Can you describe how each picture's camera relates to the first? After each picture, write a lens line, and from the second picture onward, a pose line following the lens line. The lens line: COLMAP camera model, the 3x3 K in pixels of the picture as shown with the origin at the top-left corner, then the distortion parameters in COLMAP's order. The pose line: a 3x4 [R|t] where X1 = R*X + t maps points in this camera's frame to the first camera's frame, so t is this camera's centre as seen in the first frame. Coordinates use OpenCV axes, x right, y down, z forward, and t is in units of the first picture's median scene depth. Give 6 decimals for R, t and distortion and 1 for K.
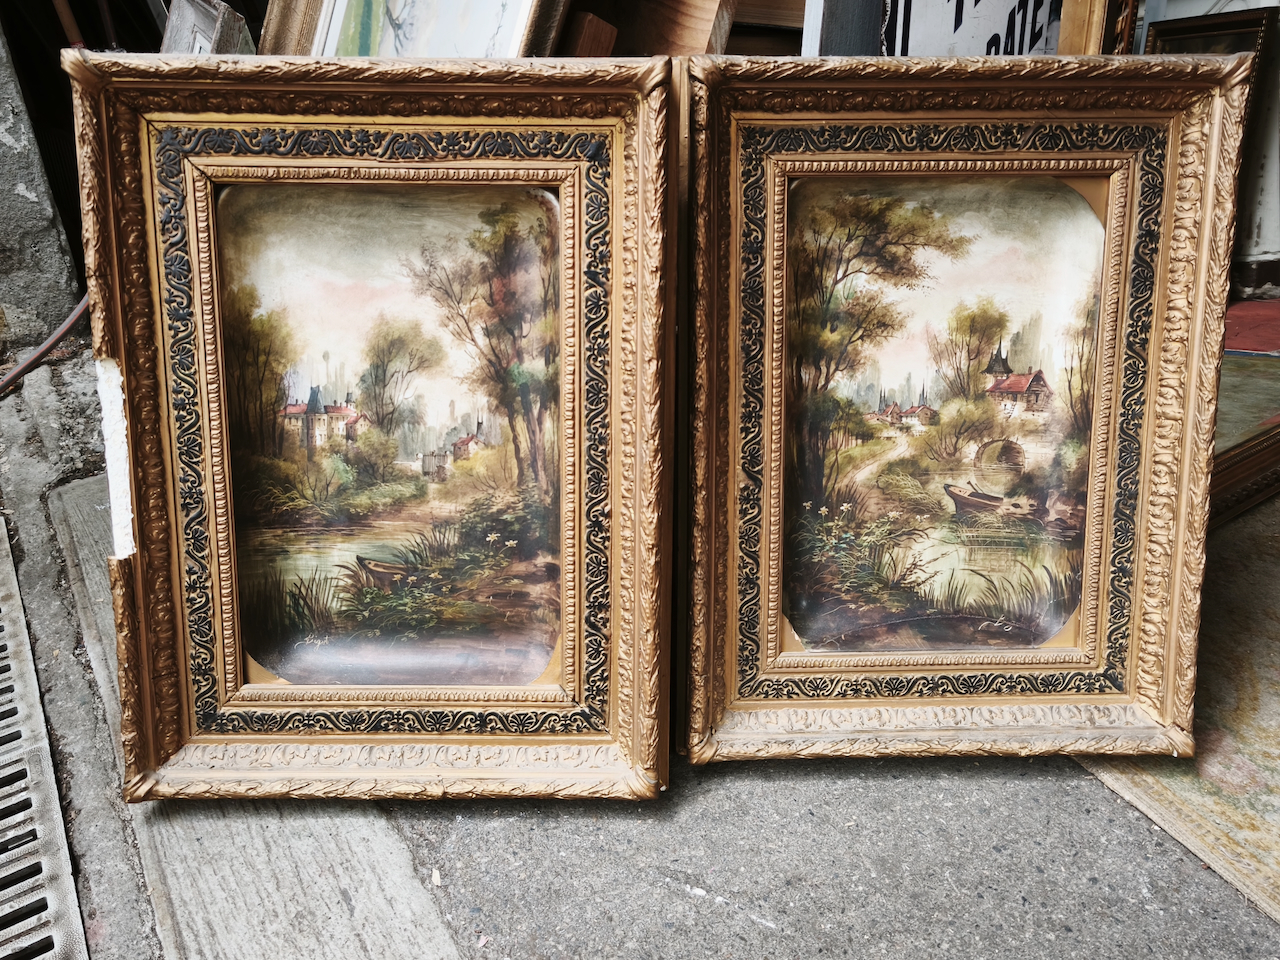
lens RADIAL K [[1042.6, 0, 640.0], [0, 1042.6, 480.0], [0, 0, 1]] dist [0.028486, 0.132348]
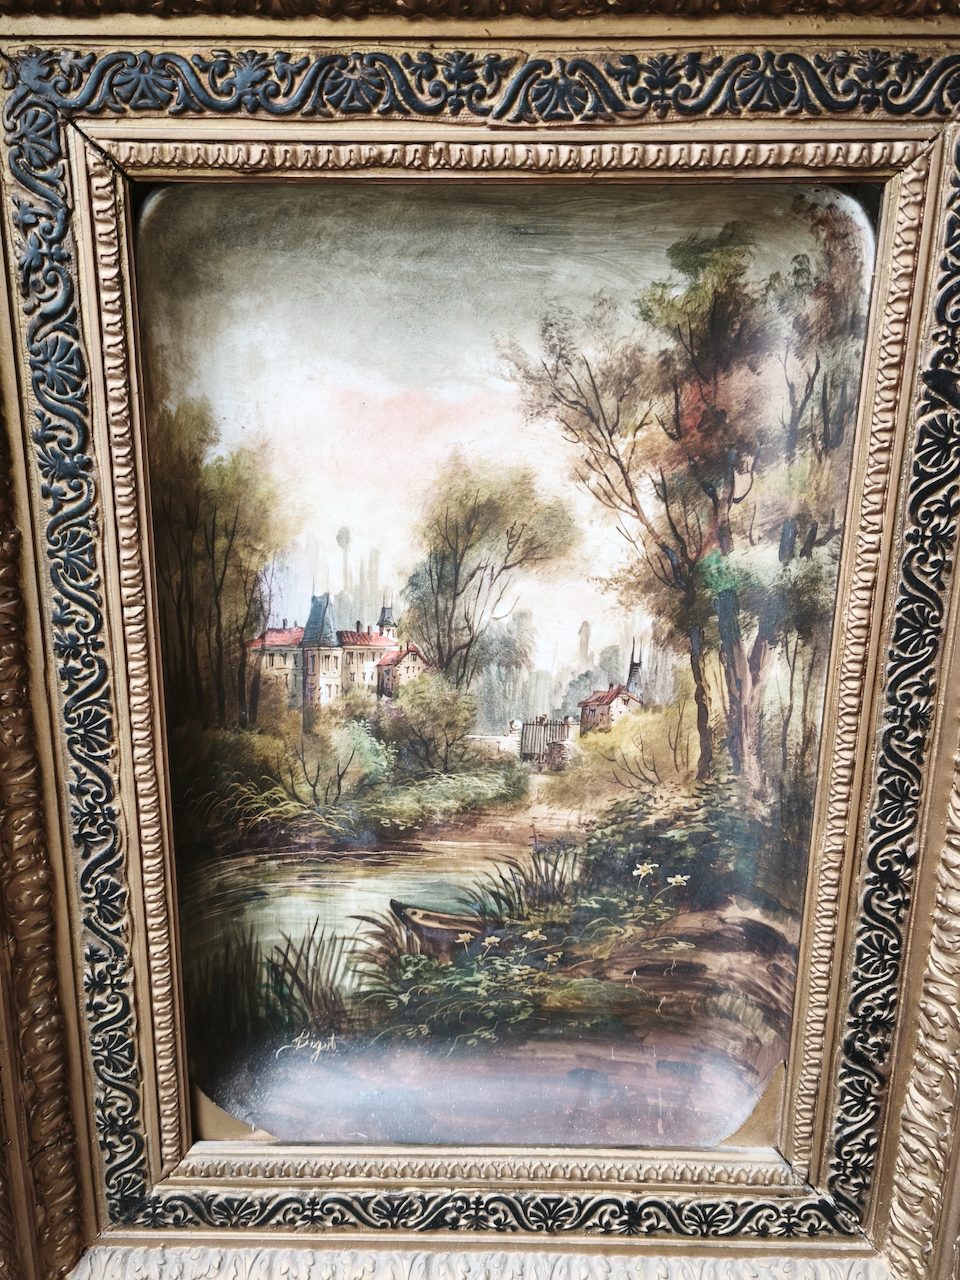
lens RADIAL K [[1071.1, 0, 480.0], [0, 1071.1, 640.0], [0, 0, 1]] dist [0.047723, 0.012831]
pose [[0.999995, 0.003111, 0.000711, -0.235402], [-0.003164, 0.995619, 0.093446, -0.118547], [-0.000417, -0.093448, 0.995624, 0.479120]]
